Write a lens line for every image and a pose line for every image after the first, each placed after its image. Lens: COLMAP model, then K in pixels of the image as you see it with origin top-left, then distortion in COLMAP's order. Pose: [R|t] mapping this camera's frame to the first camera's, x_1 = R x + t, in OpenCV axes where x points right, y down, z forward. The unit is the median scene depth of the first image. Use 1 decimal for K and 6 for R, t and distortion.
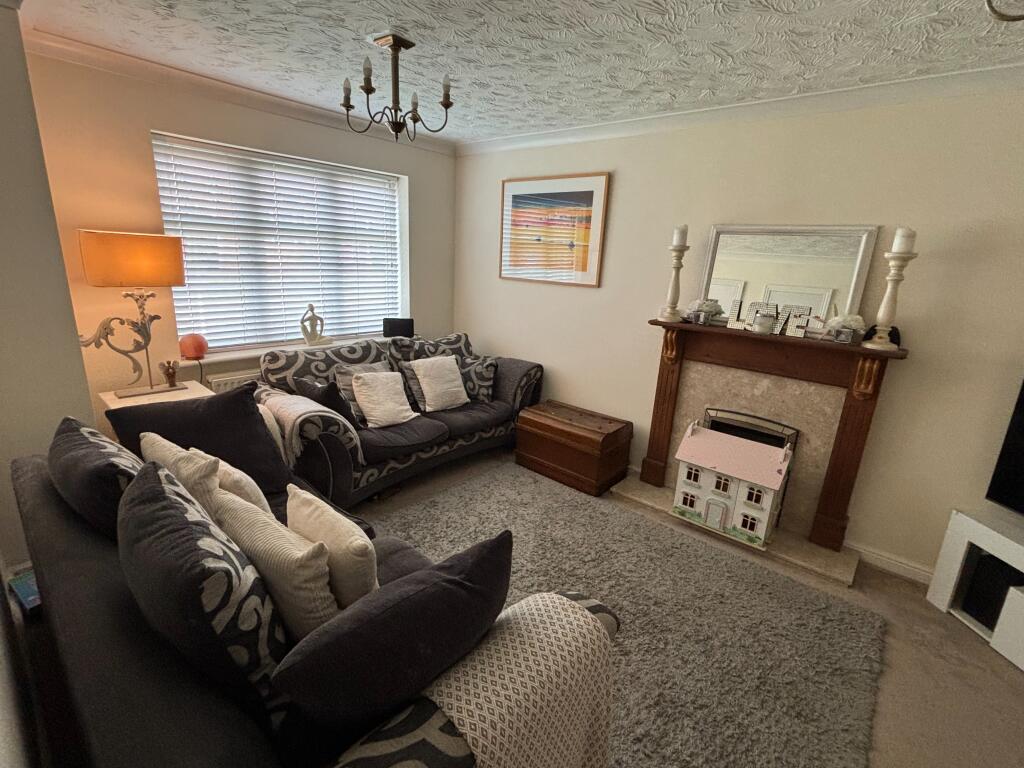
lens RADIAL K [[484.9, 0, 509.6], [0, 484.9, 383.9], [0, 0, 1]] dist [0.024142, -0.001082]
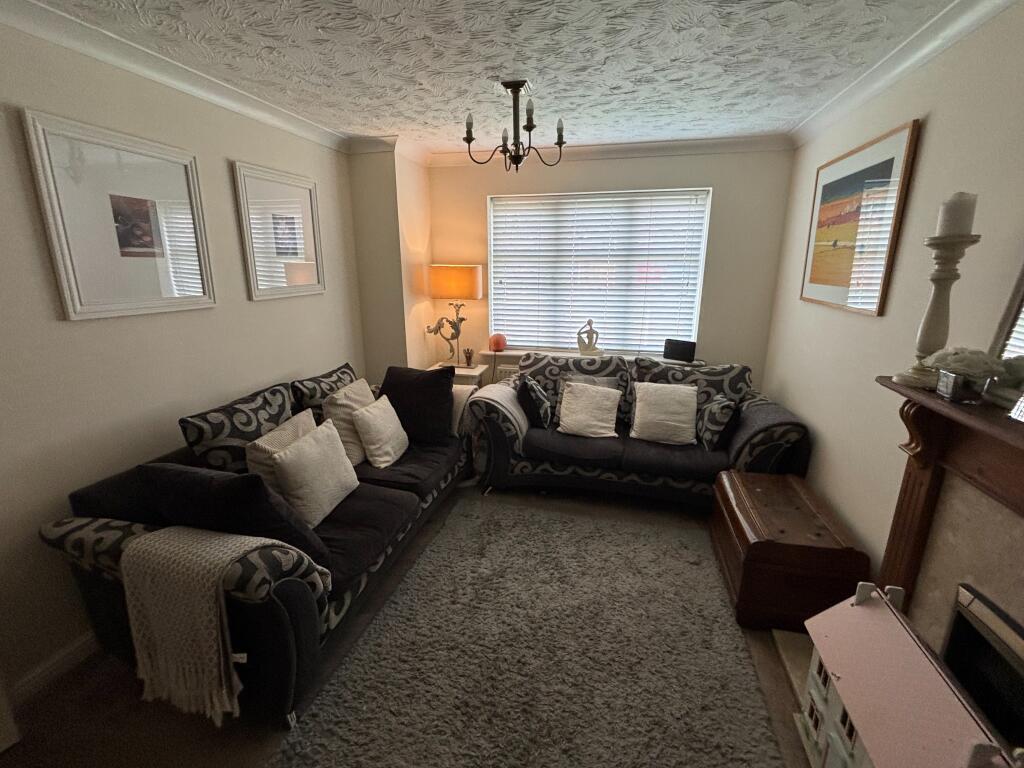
lens RADIAL K [[465.3, 0, 509.8], [0, 465.3, 384.7], [0, 0, 1]] dist [0.009865, -0.001905]
pose [[0.456406, 0.176123, -0.872167, 0.581070], [-0.213304, 0.973288, 0.084921, -0.080289], [0.863826, 0.147278, 0.481782, 0.401211]]
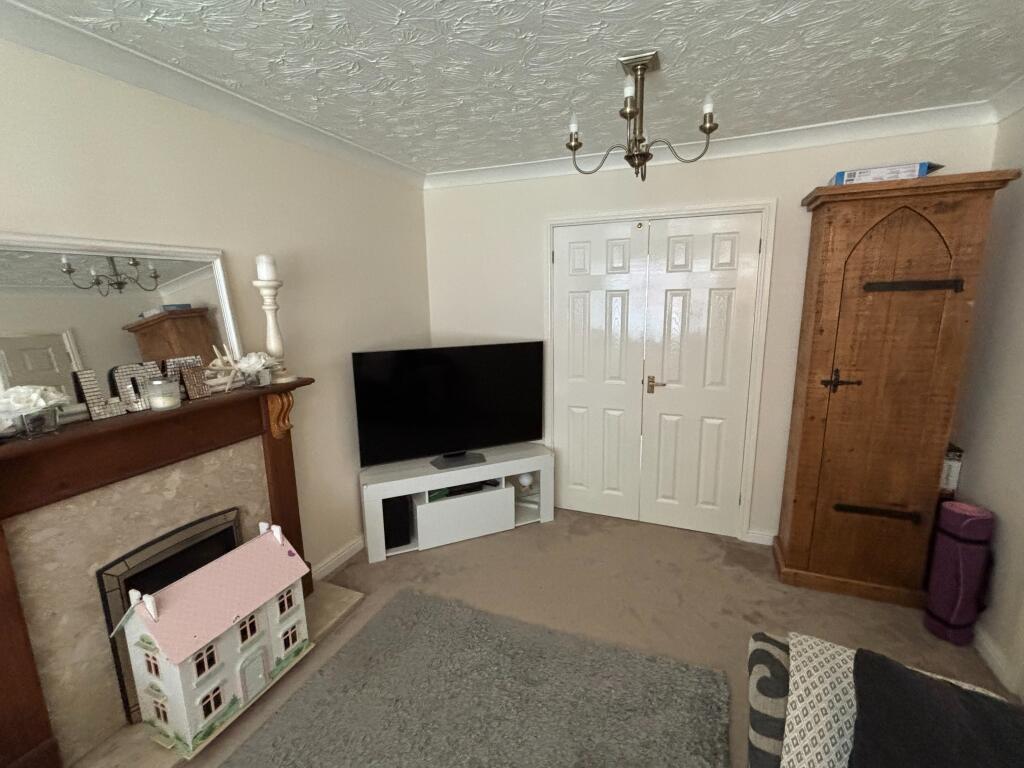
lens RADIAL K [[465.3, 0, 509.6], [0, 465.3, 385.1], [0, 0, 1]] dist [0.009865, -0.001905]
pose [[-0.304744, -0.239765, 0.921761, -0.167132], [0.250716, 0.913468, 0.320497, -0.196657], [-0.918843, 0.328770, -0.218261, 0.648006]]
